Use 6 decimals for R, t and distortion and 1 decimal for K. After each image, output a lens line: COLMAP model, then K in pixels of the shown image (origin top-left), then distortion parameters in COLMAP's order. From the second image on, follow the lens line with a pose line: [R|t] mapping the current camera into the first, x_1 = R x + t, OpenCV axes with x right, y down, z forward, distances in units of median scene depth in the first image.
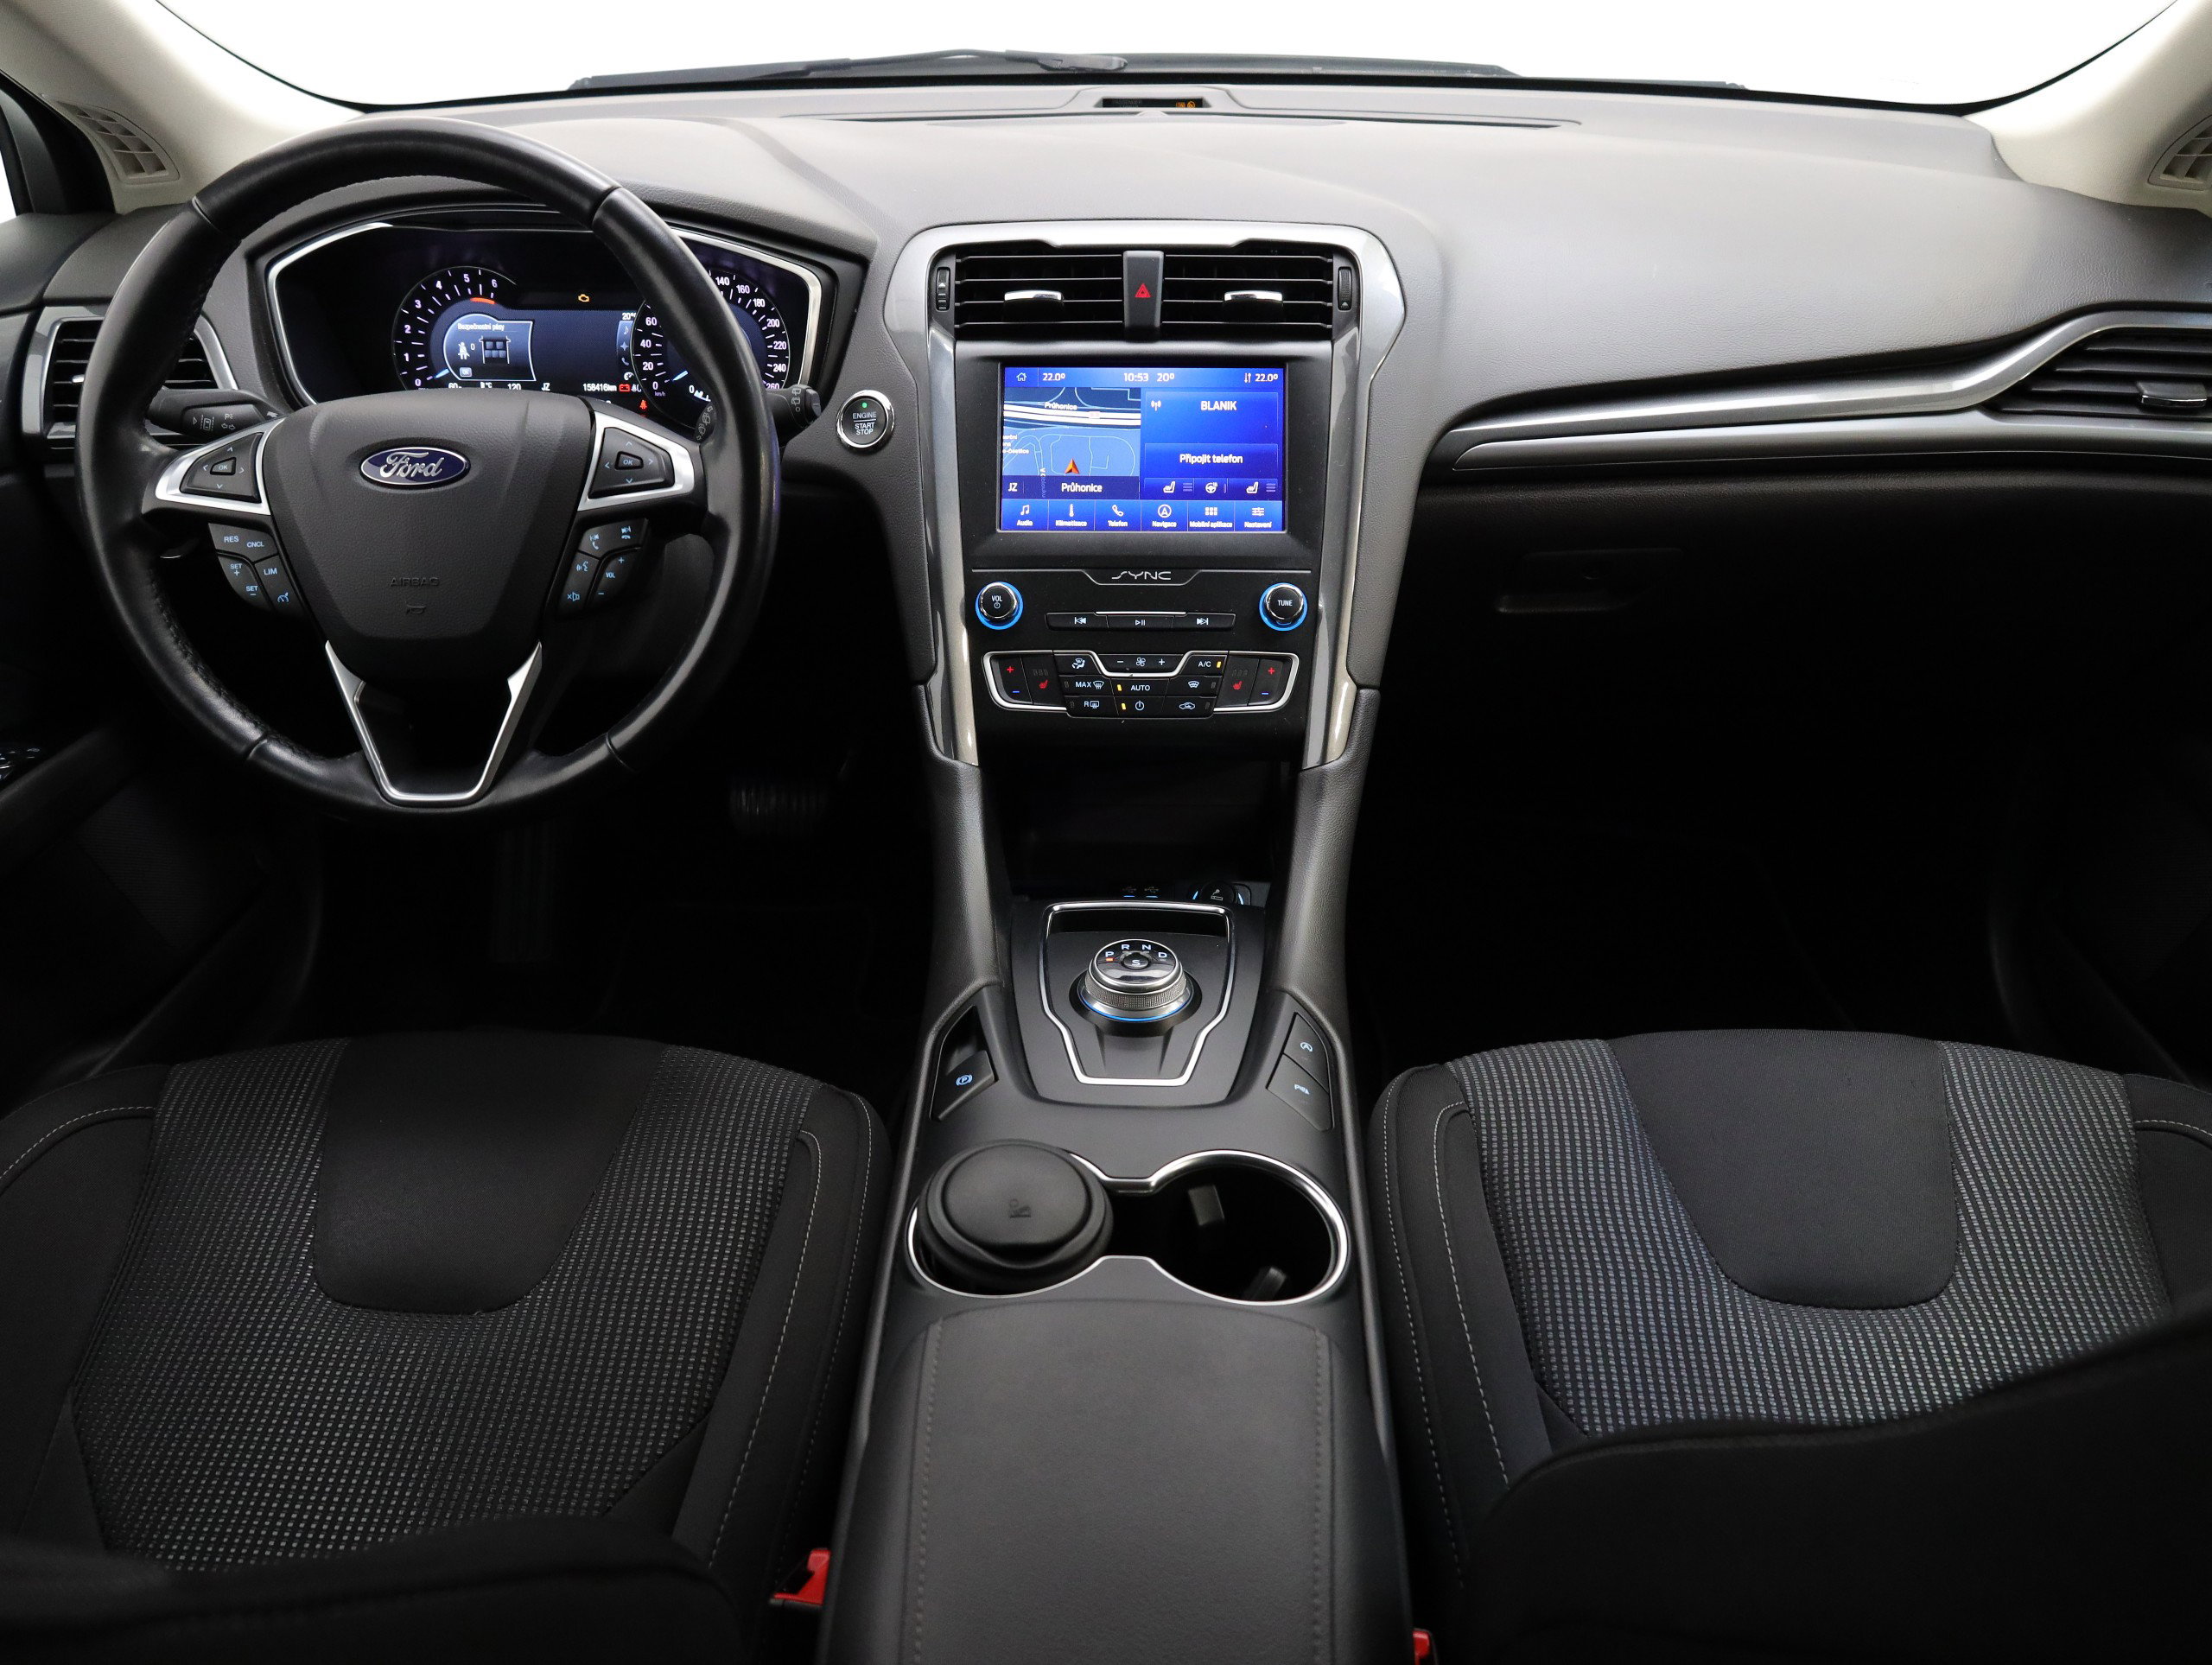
lens RADIAL K [[1706.2, 0, 1111.8], [0, 1706.2, 845.7], [0, 0, 1]] dist [-0.008114, 0.011109]
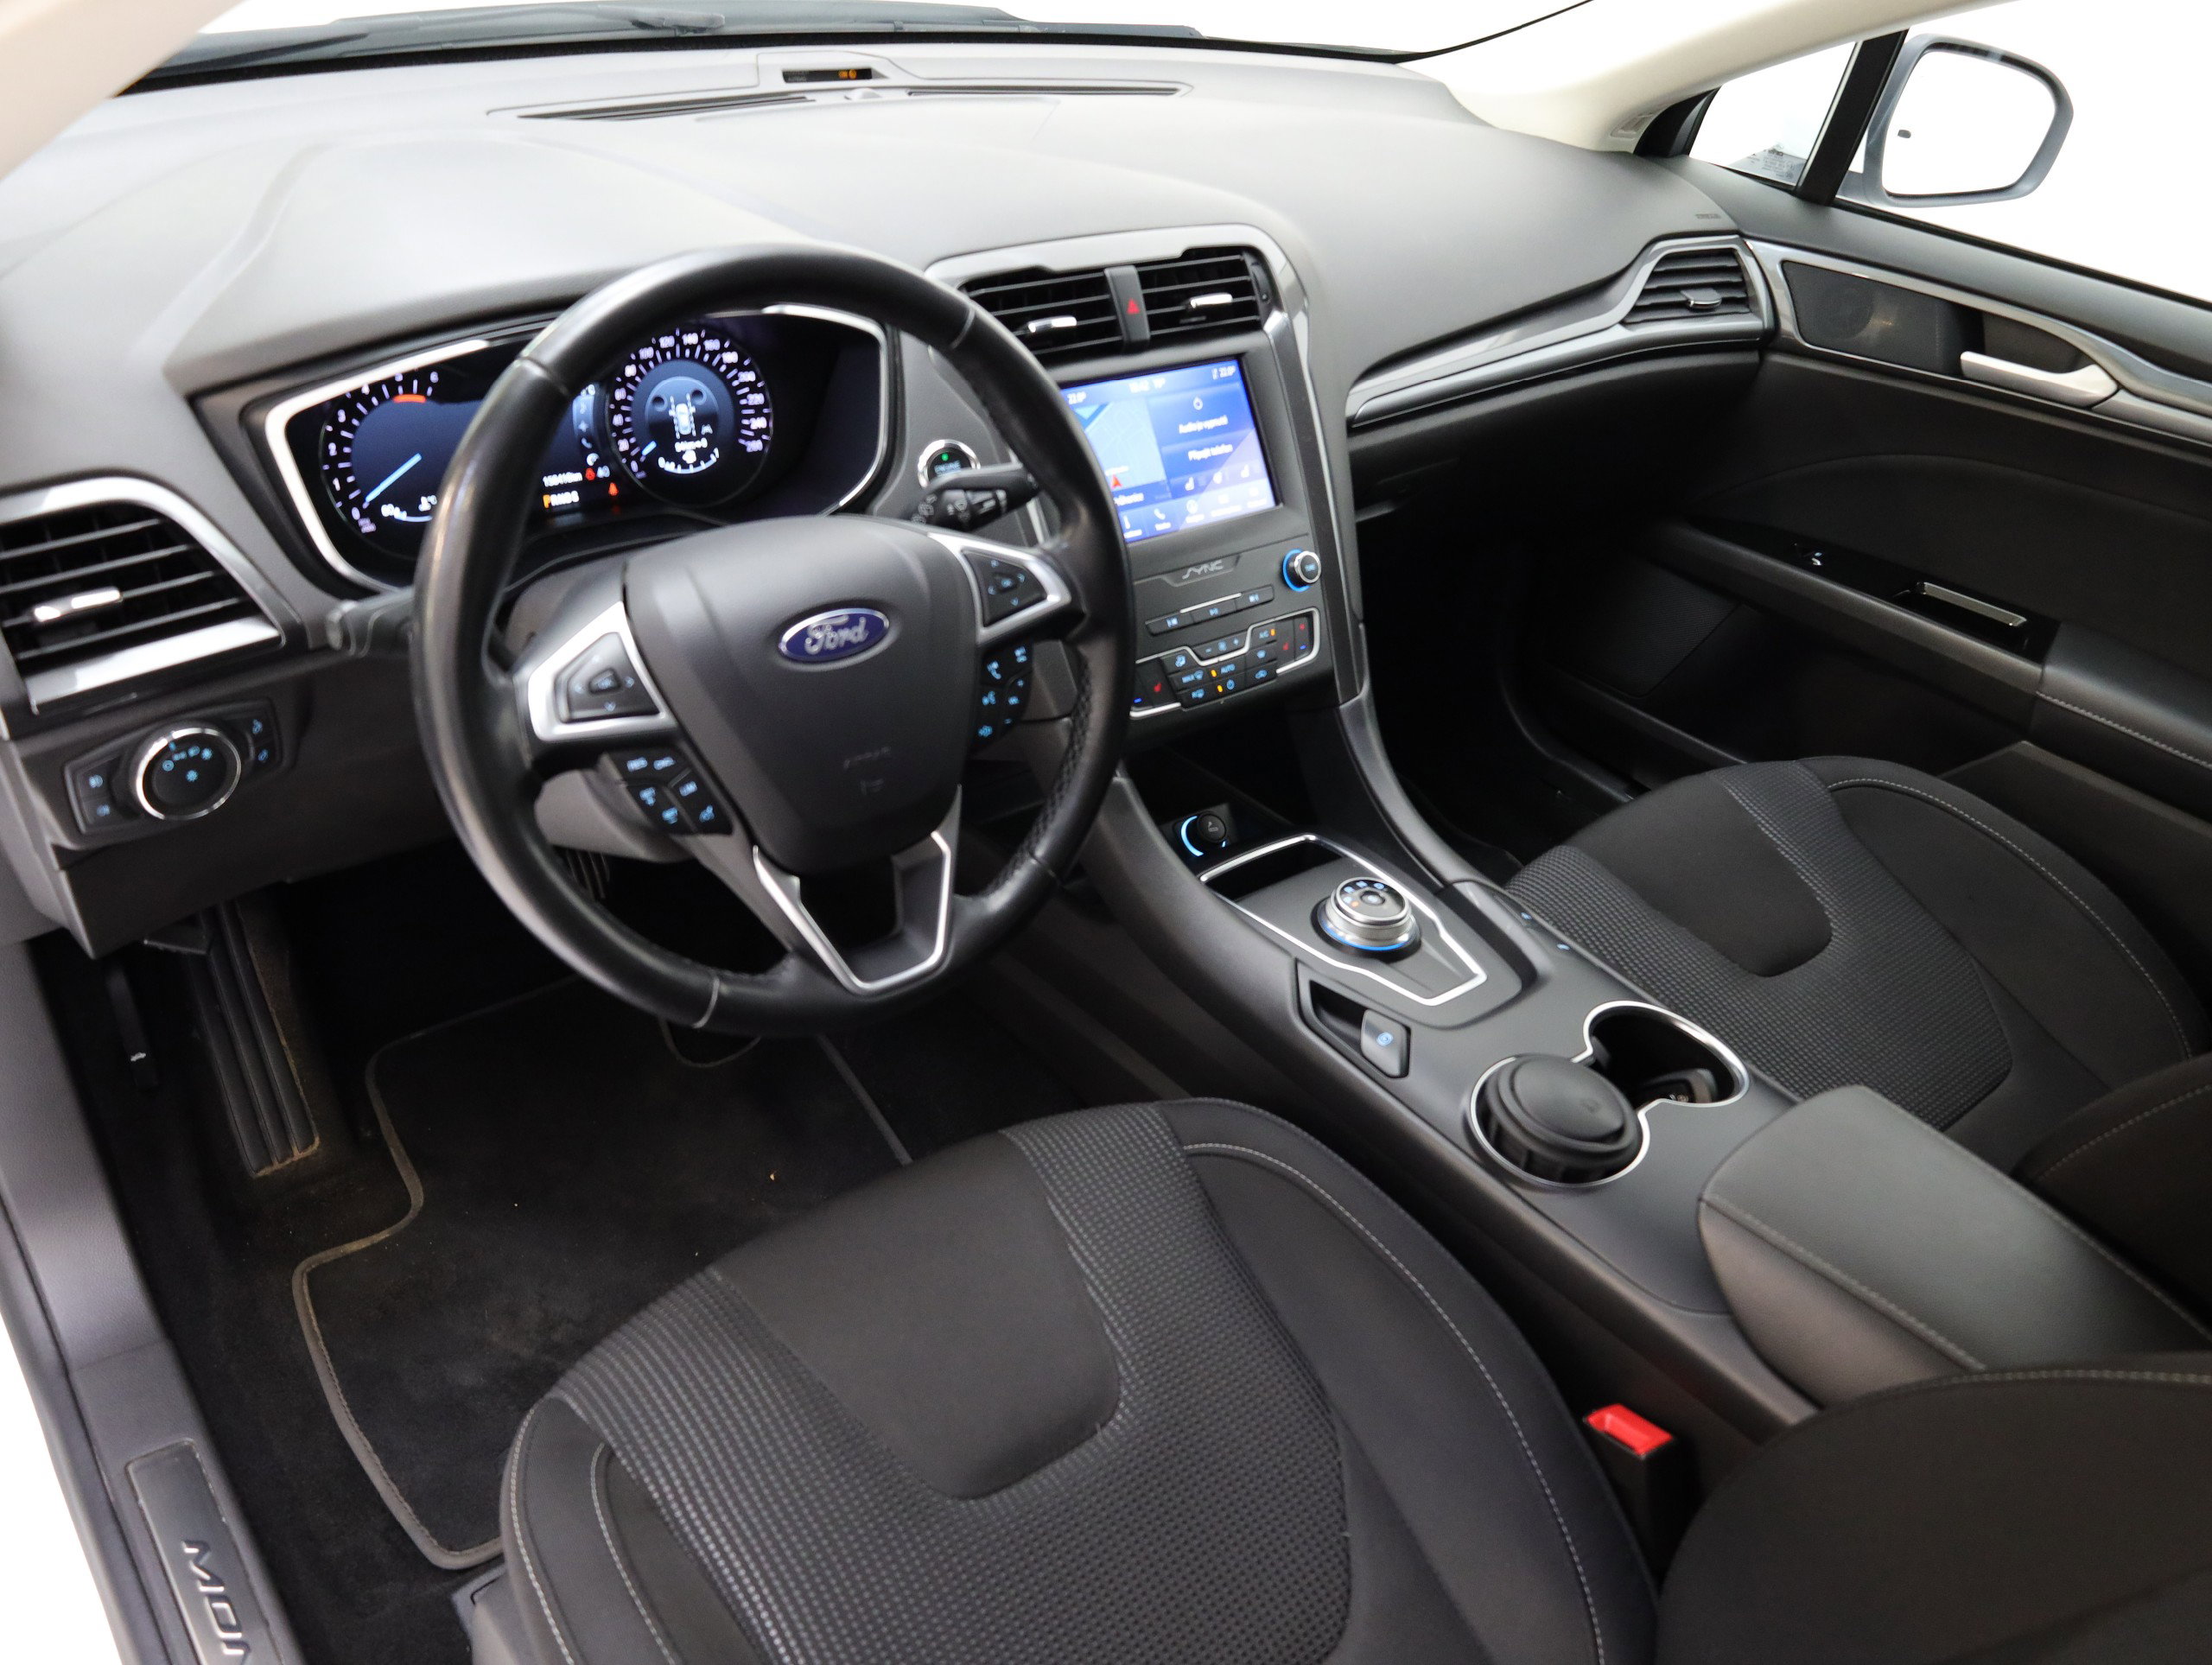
lens RADIAL K [[1706.2, 0, 1098.4], [0, 1706.2, 823.9], [0, 0, 1]] dist [-0.008114, 0.011109]
pose [[0.754333, -0.297140, 0.585397, -0.715590], [0.234236, 0.954834, 0.182828, -0.215358], [-0.613282, -0.000792, 0.789863, 0.169423]]
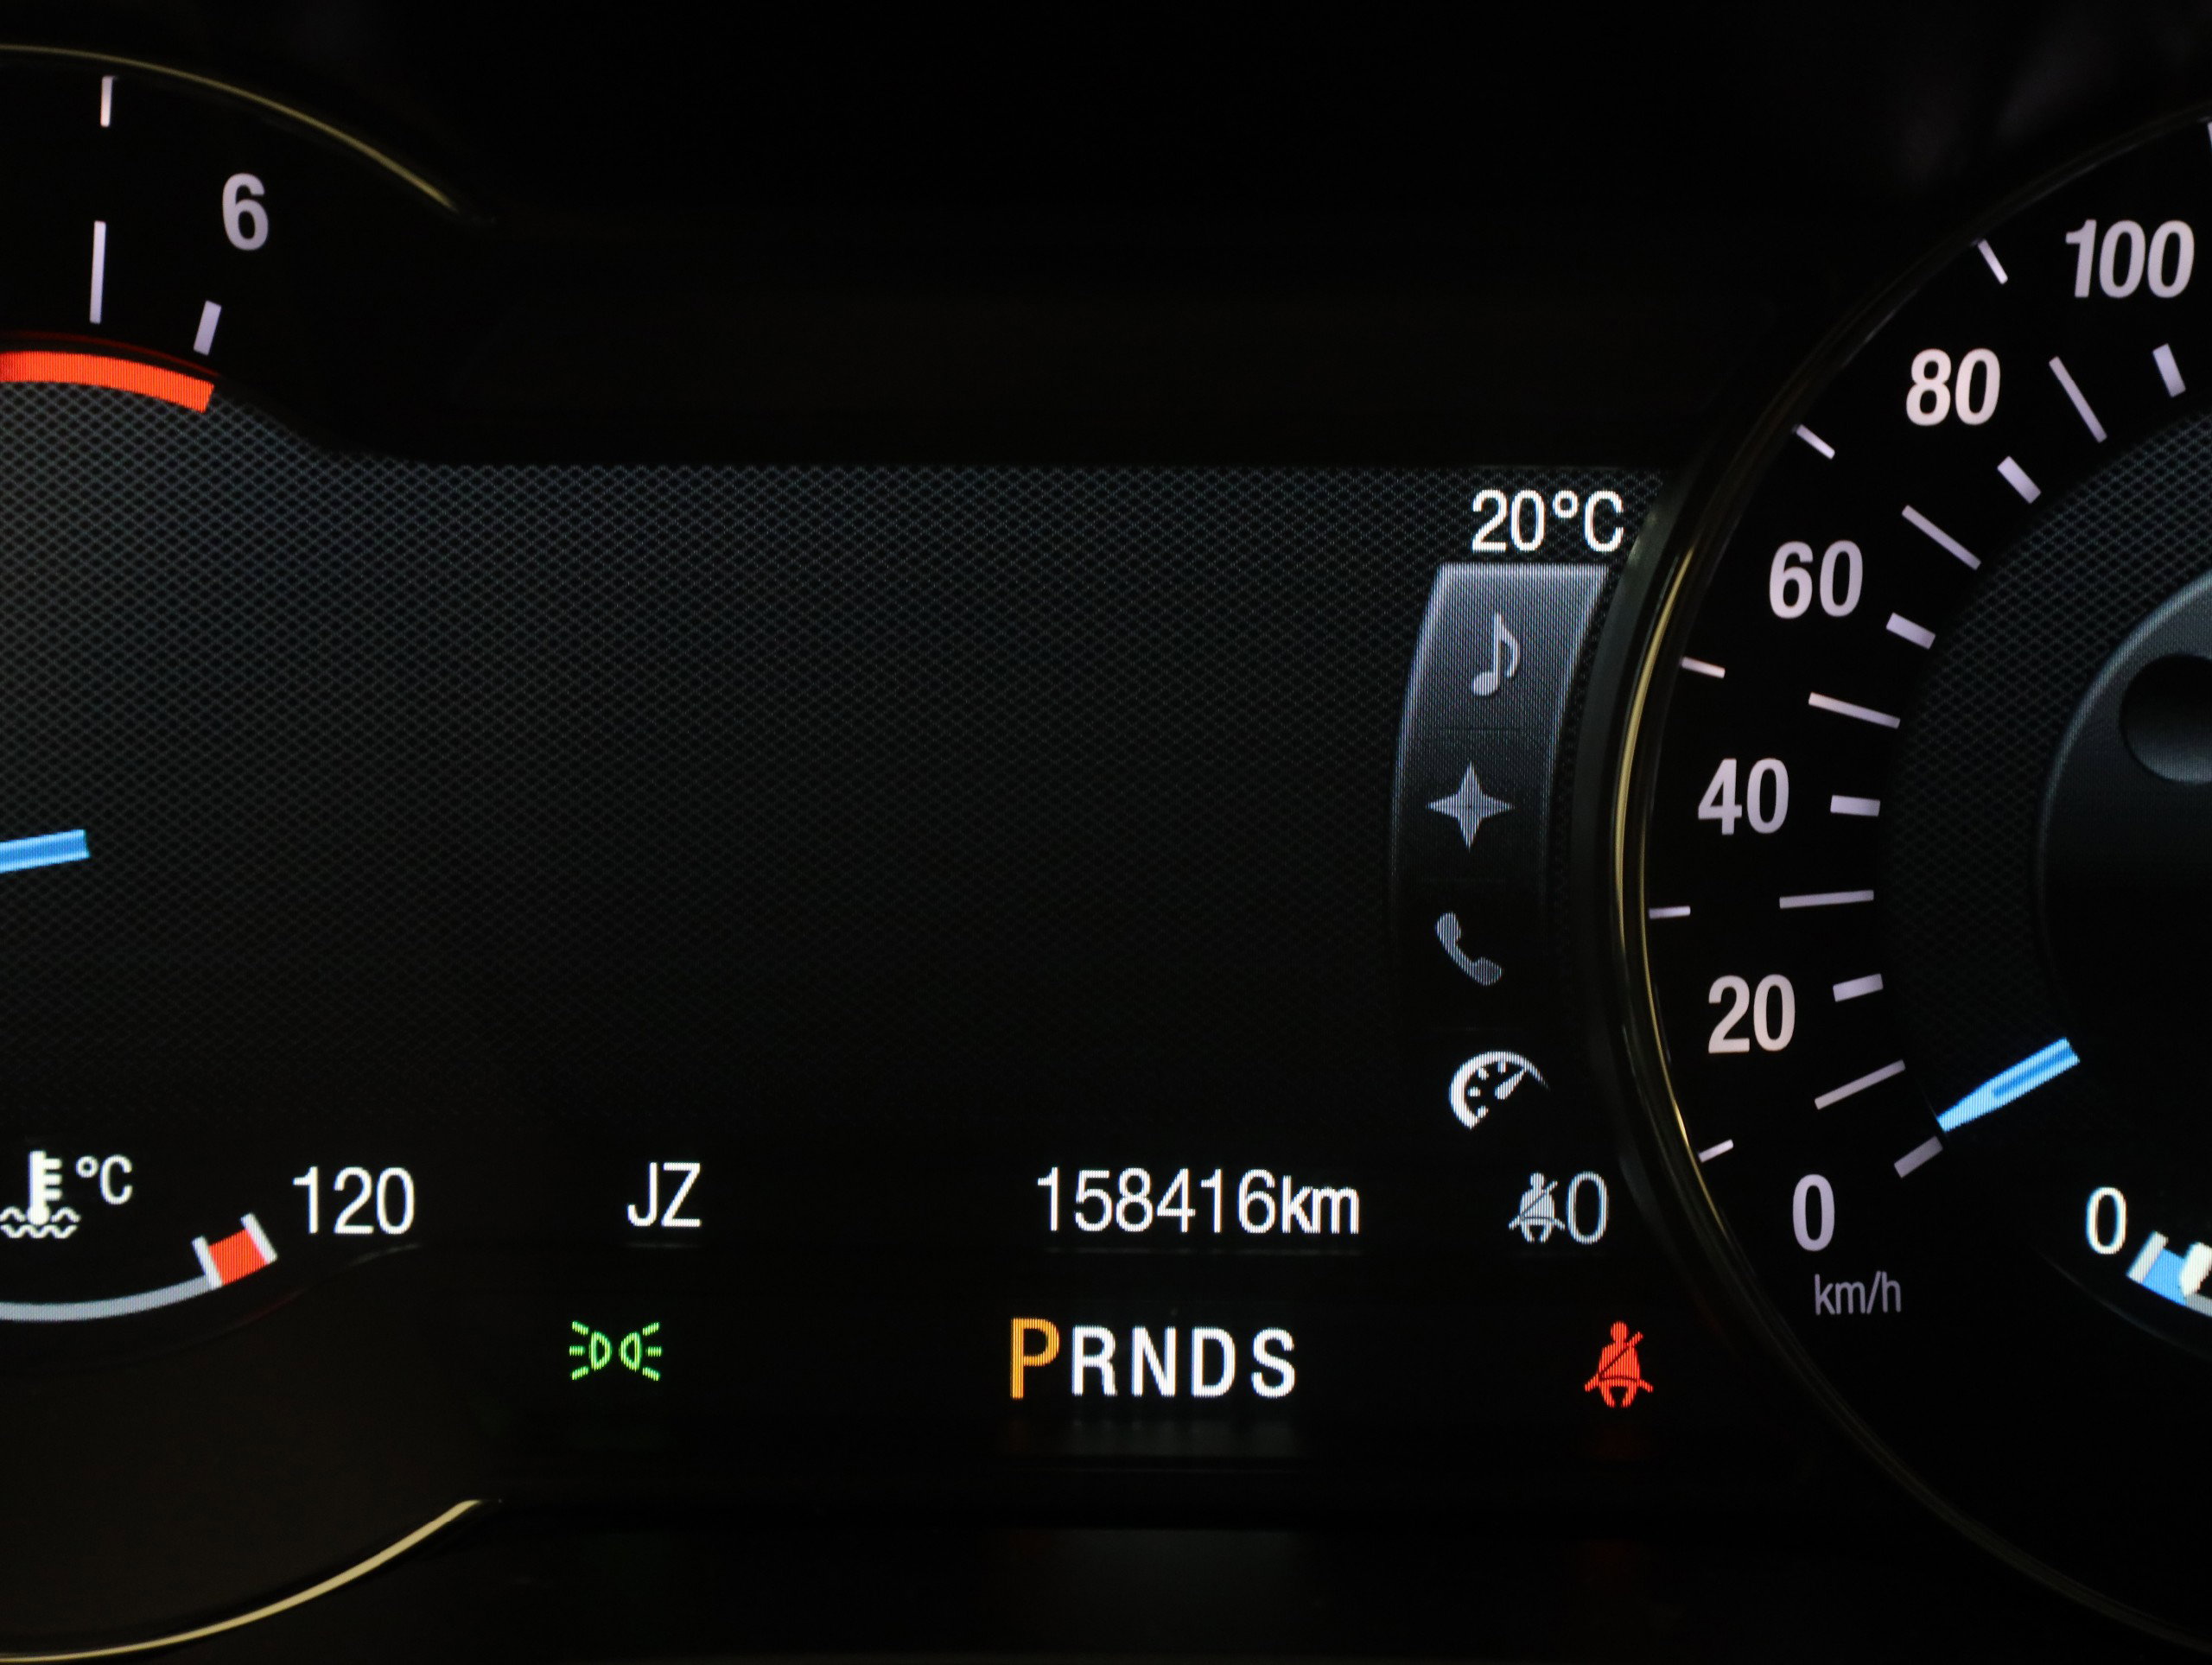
lens RADIAL K [[3316.7, 0, 1188.6], [0, 3316.7, 1007.6], [0, 0, 1]] dist [-0.012671, 0.000000]
pose [[0.999755, -0.001182, 0.022122, -0.335419], [0.004753, 0.986769, -0.162062, -0.272040], [-0.021638, 0.162128, 0.986532, 0.878972]]
